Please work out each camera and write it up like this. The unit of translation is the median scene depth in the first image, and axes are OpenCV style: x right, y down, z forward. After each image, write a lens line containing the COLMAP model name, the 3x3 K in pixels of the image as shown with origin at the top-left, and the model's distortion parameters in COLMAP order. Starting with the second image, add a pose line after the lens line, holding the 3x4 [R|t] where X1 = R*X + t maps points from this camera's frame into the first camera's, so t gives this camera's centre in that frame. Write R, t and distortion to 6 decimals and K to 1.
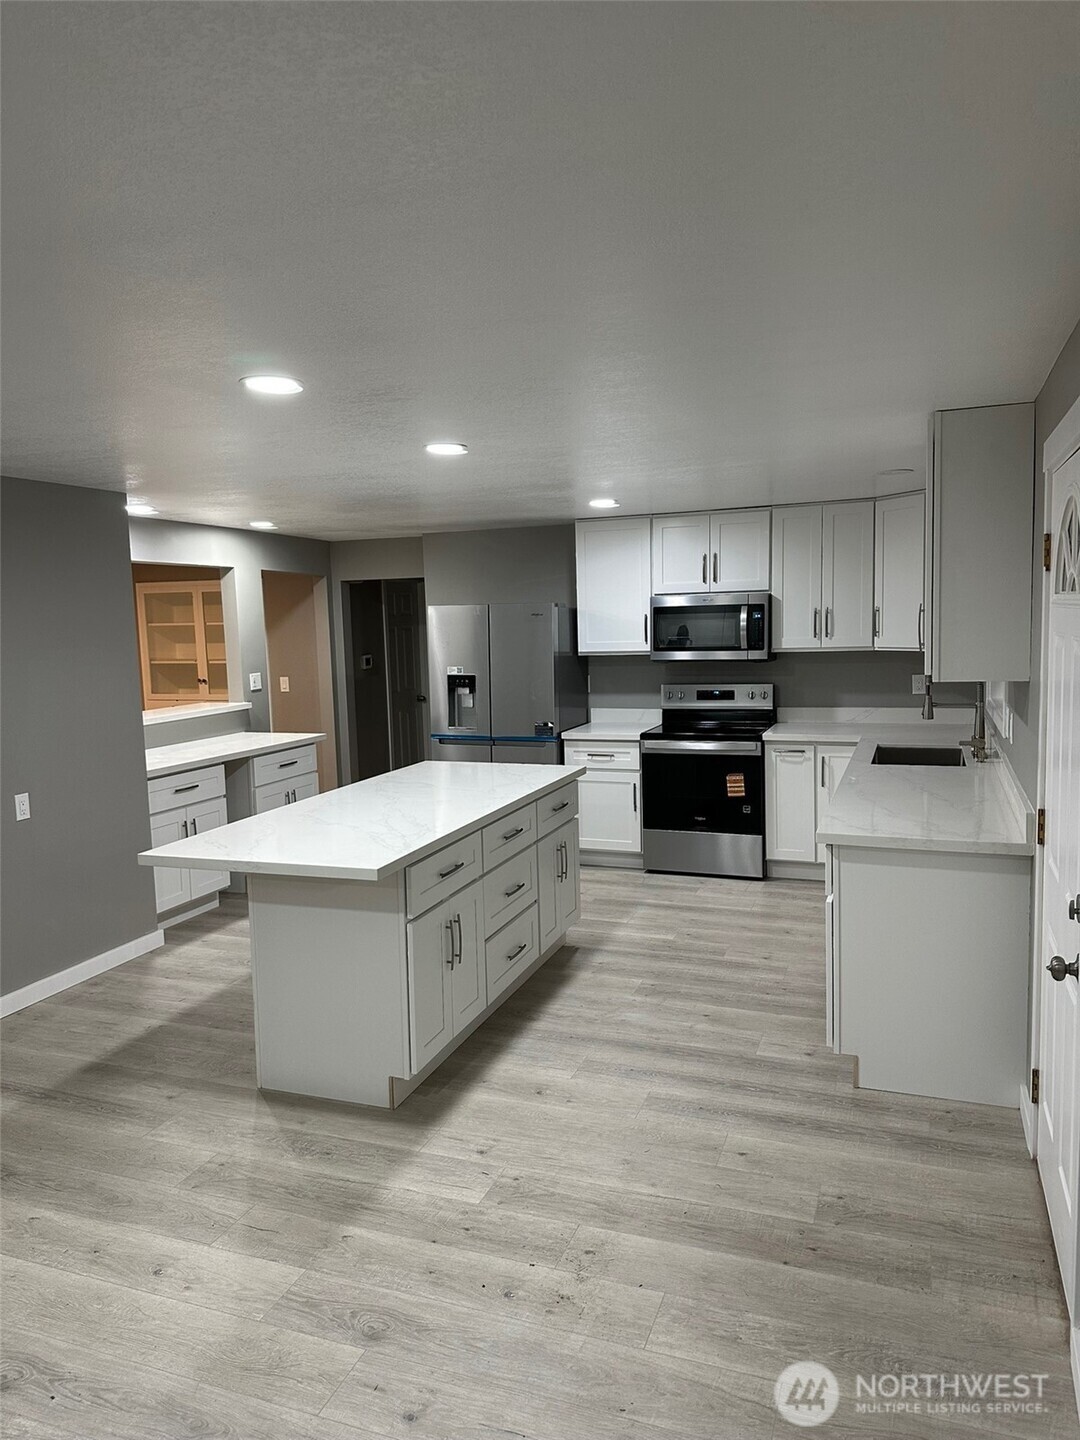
lens RADIAL K [[1011.9, 0, 540.0], [0, 1011.9, 720.0], [0, 0, 1]] dist [0.071794, -0.085940]
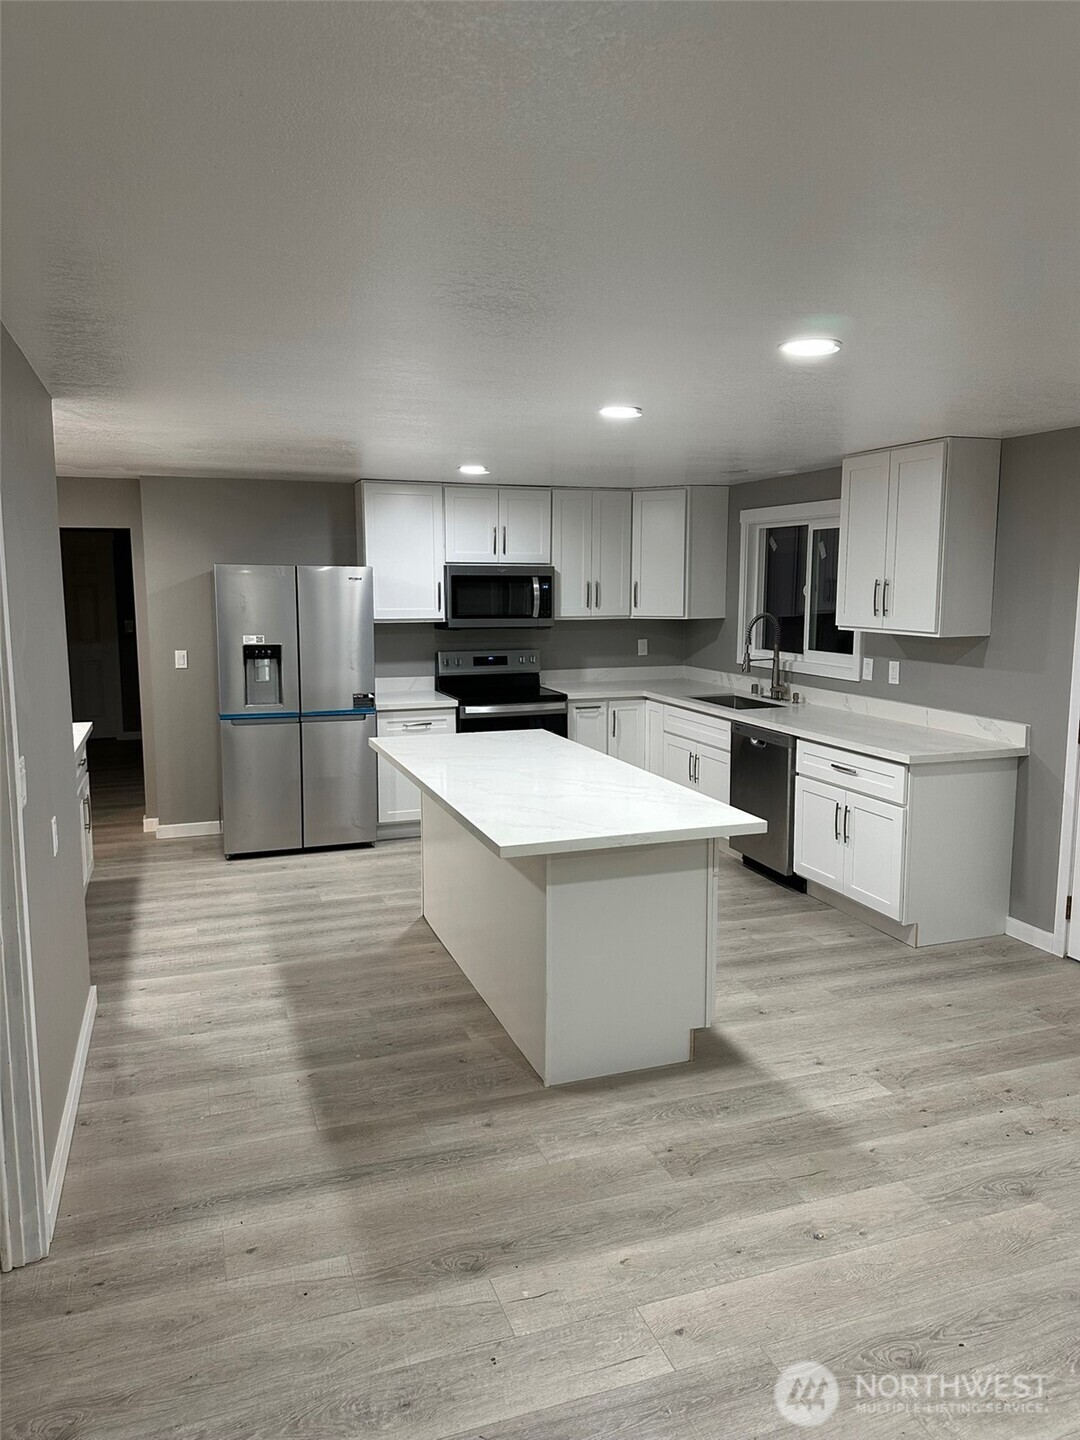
lens RADIAL K [[1011.2, 0, 544.8], [0, 1011.2, 709.4], [0, 0, 1]] dist [0.081113, -0.095853]
pose [[0.757340, -0.056074, 0.650609, -0.601365], [0.046336, 0.998410, 0.032113, -0.006648], [-0.651375, 0.005826, 0.758734, 0.212259]]
